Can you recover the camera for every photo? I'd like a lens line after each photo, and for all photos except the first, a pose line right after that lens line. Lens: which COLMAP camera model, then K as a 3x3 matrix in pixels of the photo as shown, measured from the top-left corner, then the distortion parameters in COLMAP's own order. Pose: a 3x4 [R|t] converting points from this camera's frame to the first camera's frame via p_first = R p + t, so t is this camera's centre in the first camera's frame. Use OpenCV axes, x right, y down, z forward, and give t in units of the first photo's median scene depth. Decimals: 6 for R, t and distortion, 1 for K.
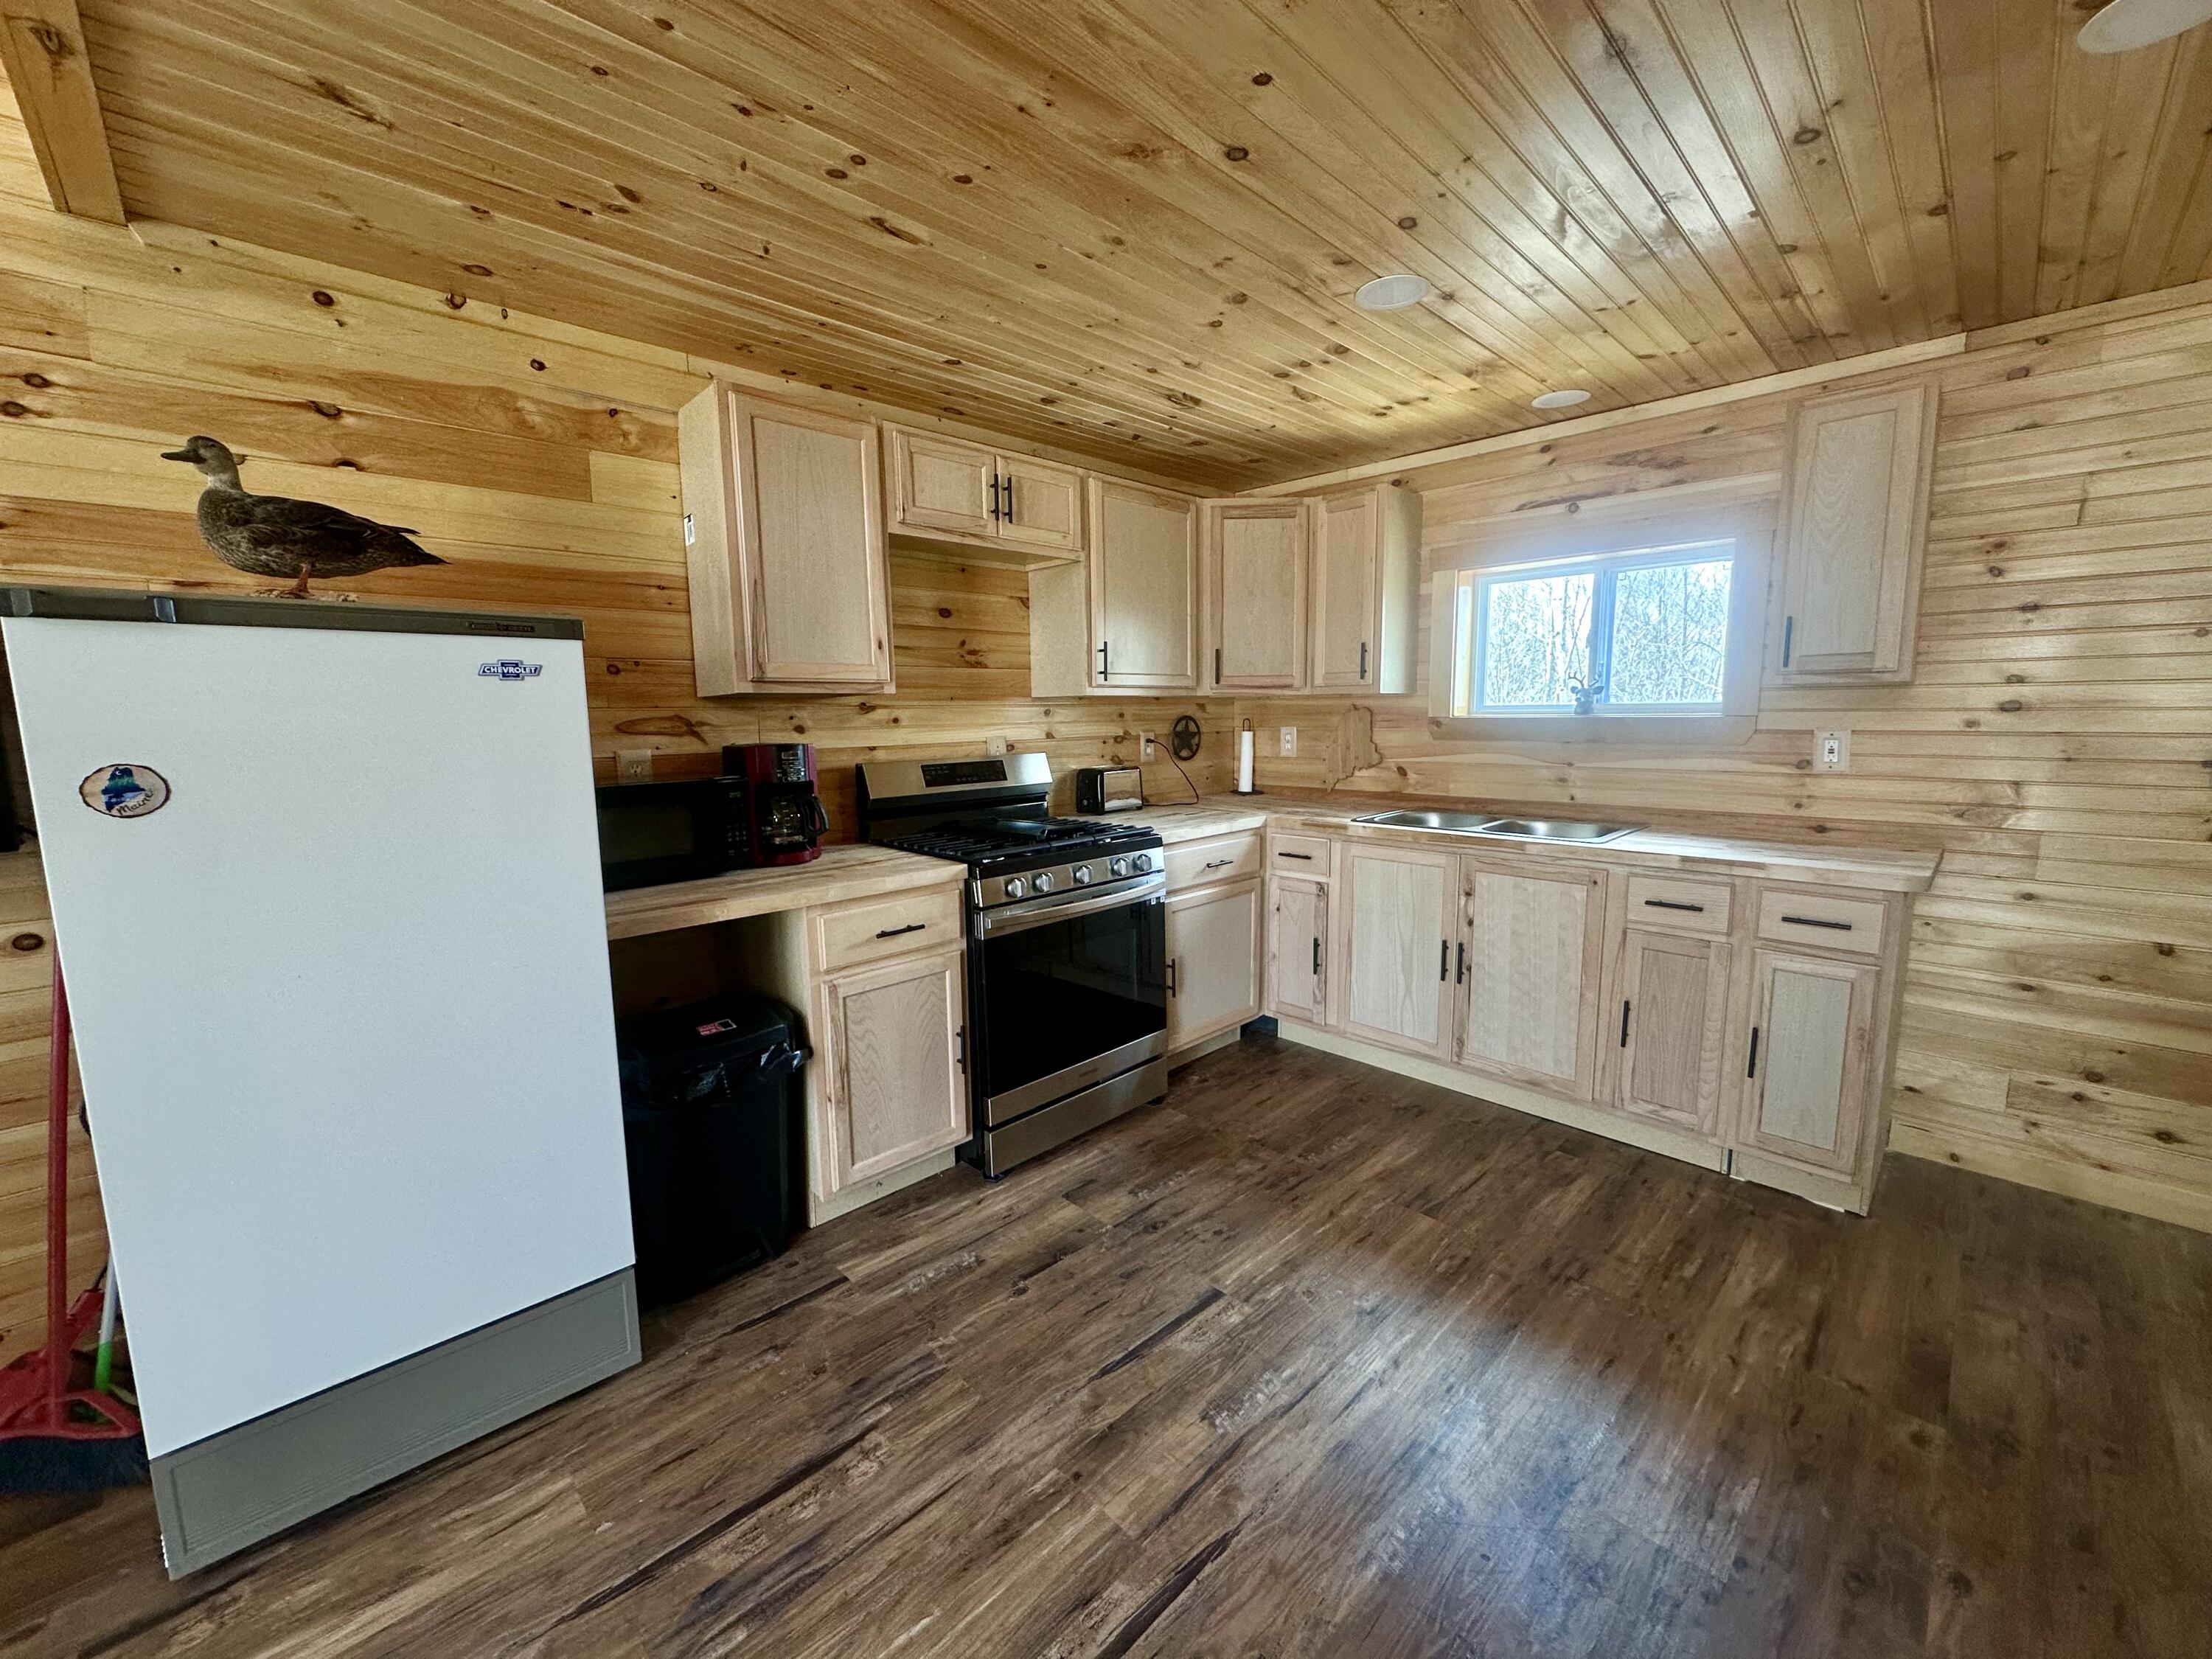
lens RADIAL K [[885.0, 0, 1103.1], [0, 885.0, 826.6], [0, 0, 1]] dist [-0.002914, 0.000623]
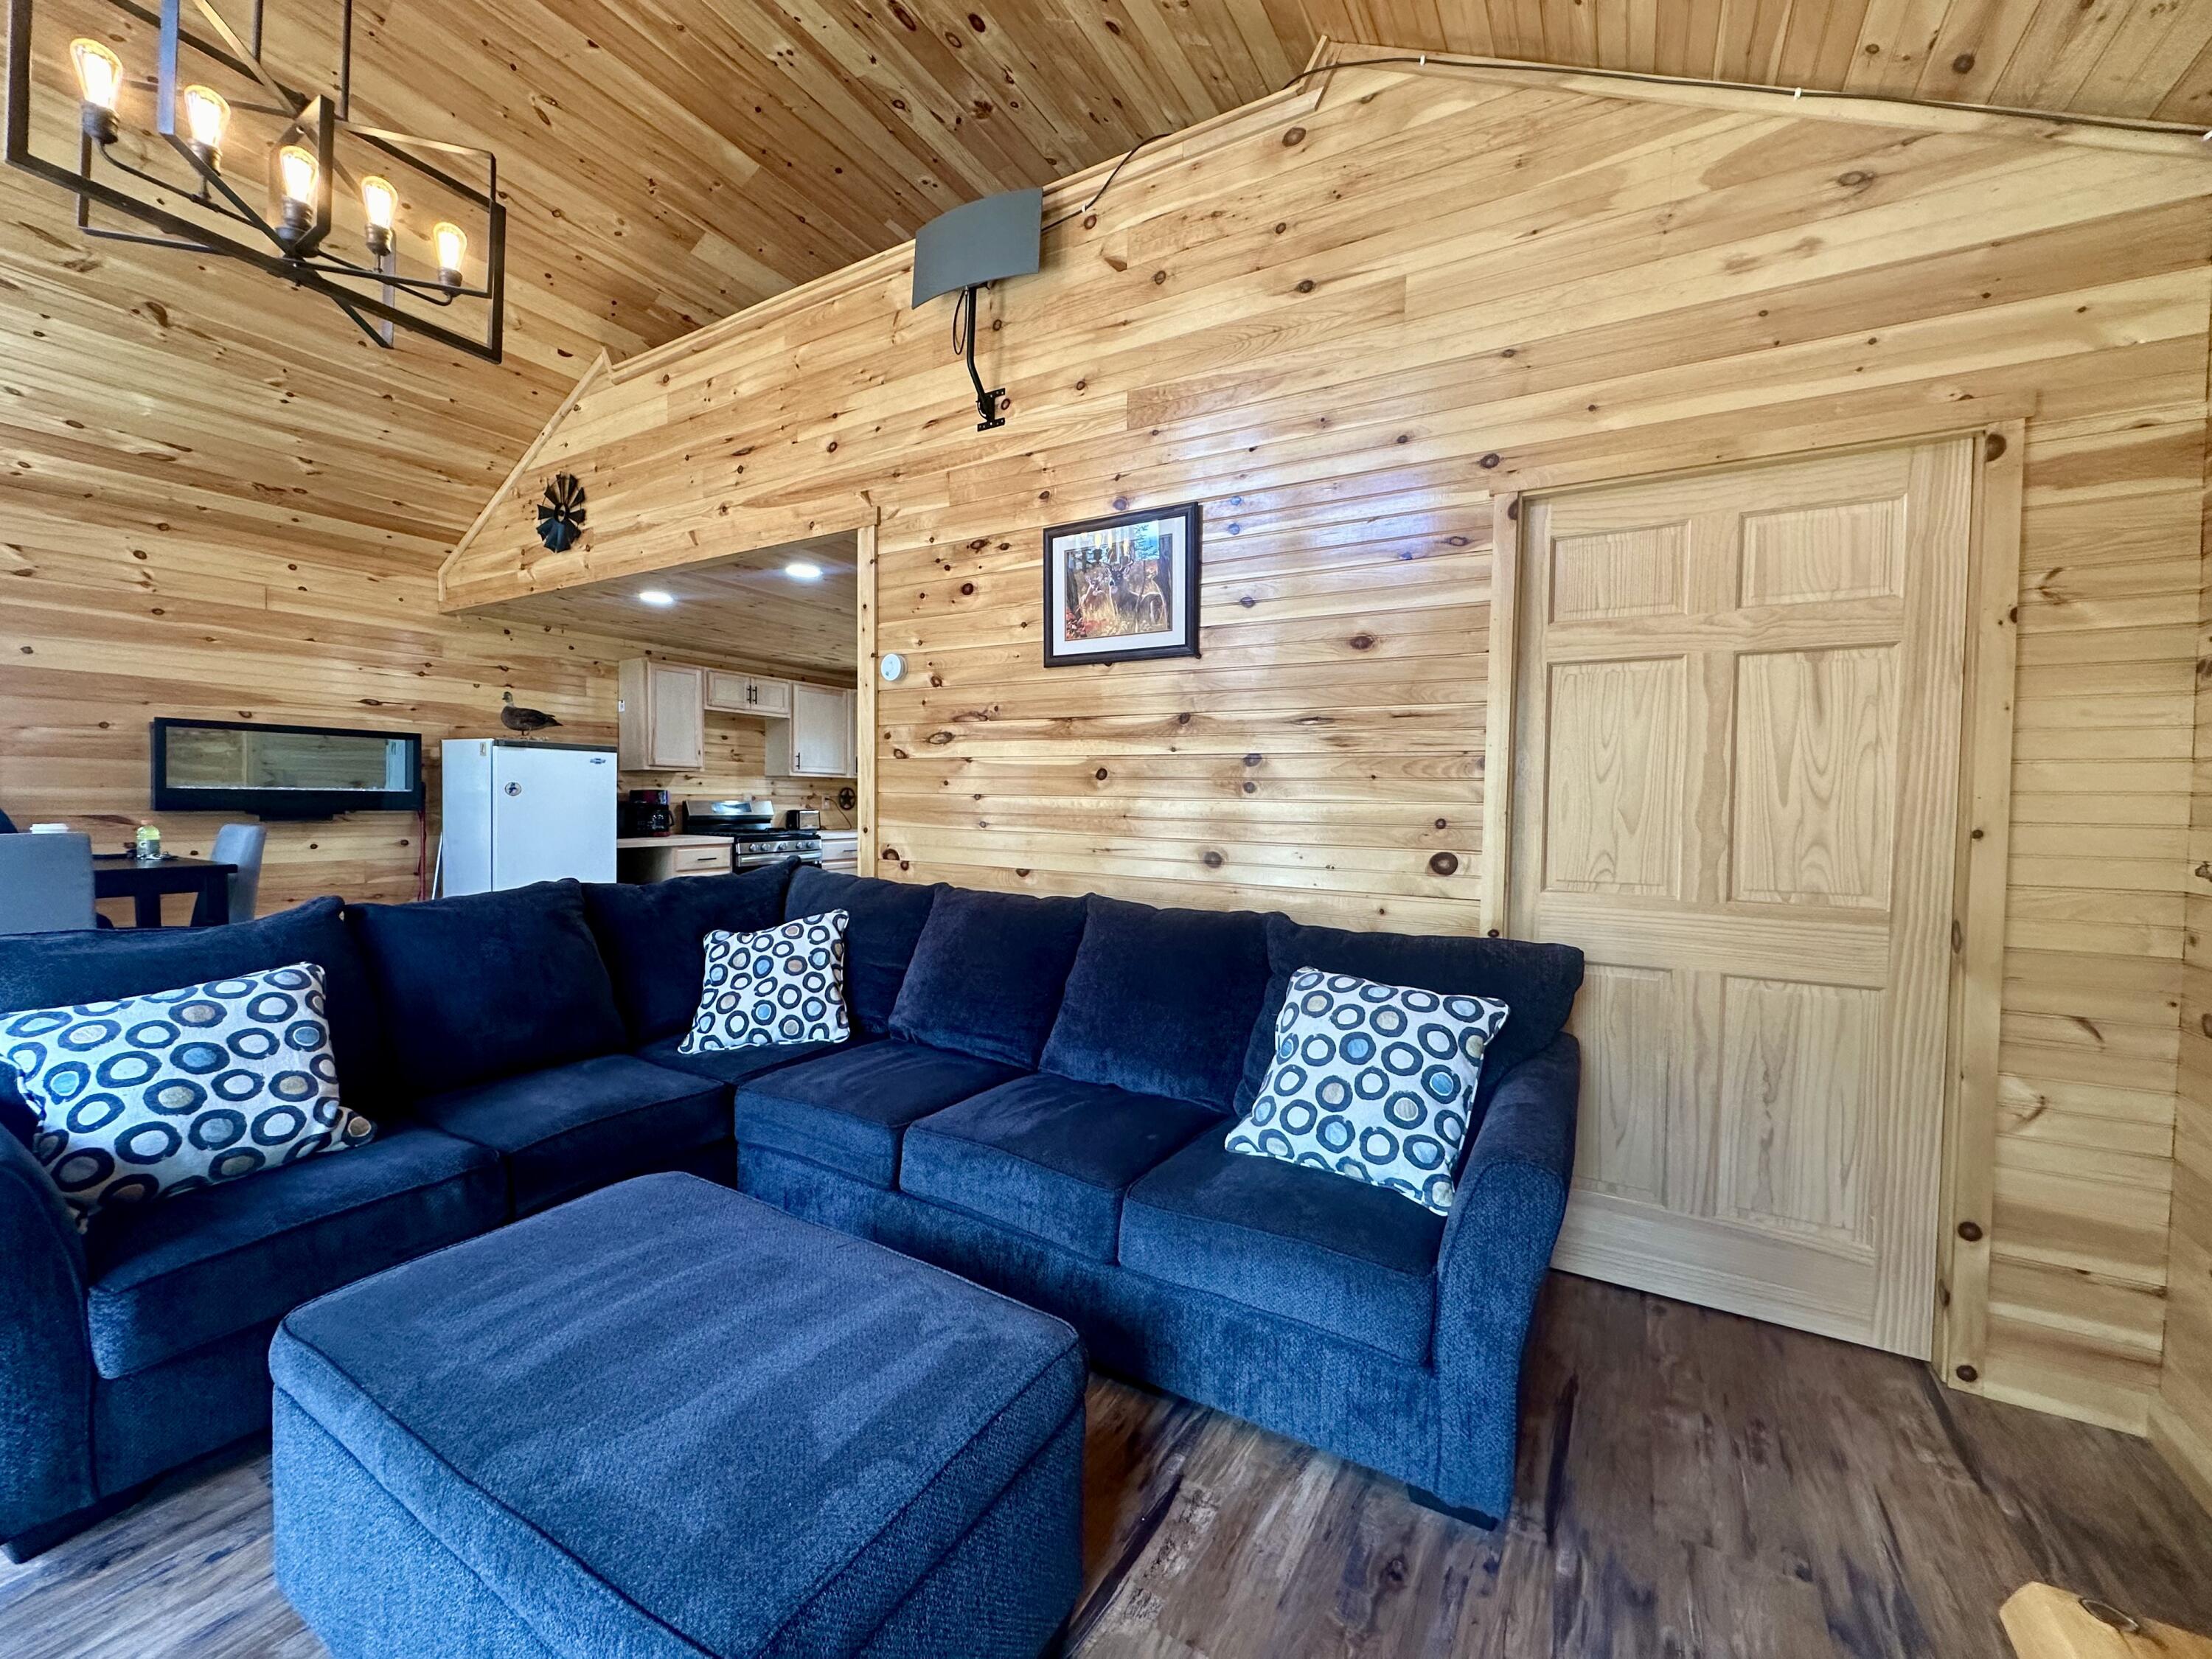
lens RADIAL K [[885.0, 0, 1103.1], [0, 885.0, 826.6], [0, 0, 1]] dist [-0.002914, 0.000623]
pose [[0.965535, 0.019206, 0.259562, 0.218323], [0.006549, 0.995165, -0.097999, 0.271568], [-0.260190, 0.096321, 0.960741, -1.781361]]
